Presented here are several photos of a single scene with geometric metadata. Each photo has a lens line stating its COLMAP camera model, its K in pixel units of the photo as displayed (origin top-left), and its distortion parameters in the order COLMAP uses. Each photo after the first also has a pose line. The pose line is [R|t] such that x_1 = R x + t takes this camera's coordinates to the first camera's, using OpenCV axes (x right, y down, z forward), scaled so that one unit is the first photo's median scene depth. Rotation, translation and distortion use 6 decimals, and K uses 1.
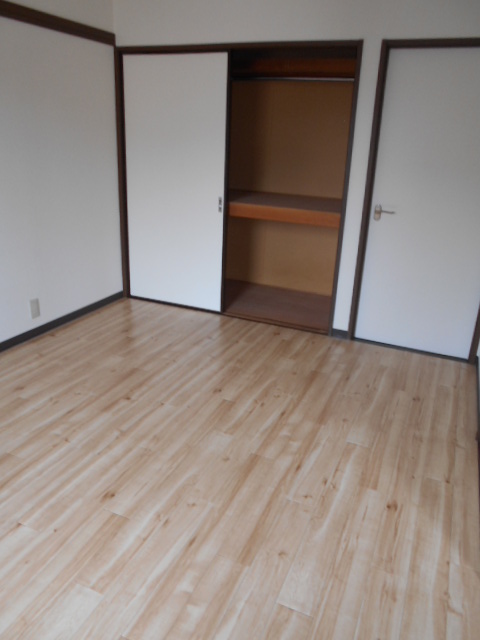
lens RADIAL K [[505.8, 0, 243.4], [0, 505.8, 322.9], [0, 0, 1]] dist [-0.025505, 0.015445]
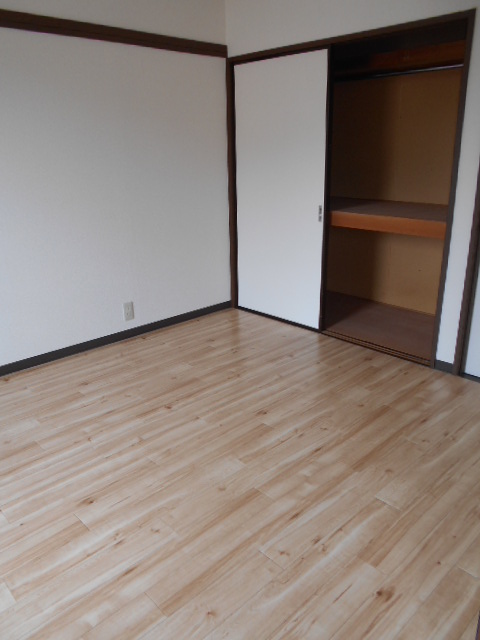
lens RADIAL K [[505.8, 0, 228.3], [0, 505.8, 321.4], [0, 0, 1]] dist [-0.025505, 0.015445]
pose [[0.919390, 0.074475, -0.386231, 0.293687], [-0.087512, 0.996031, -0.016255, -0.012772], [0.383488, 0.048745, 0.922259, 0.159431]]
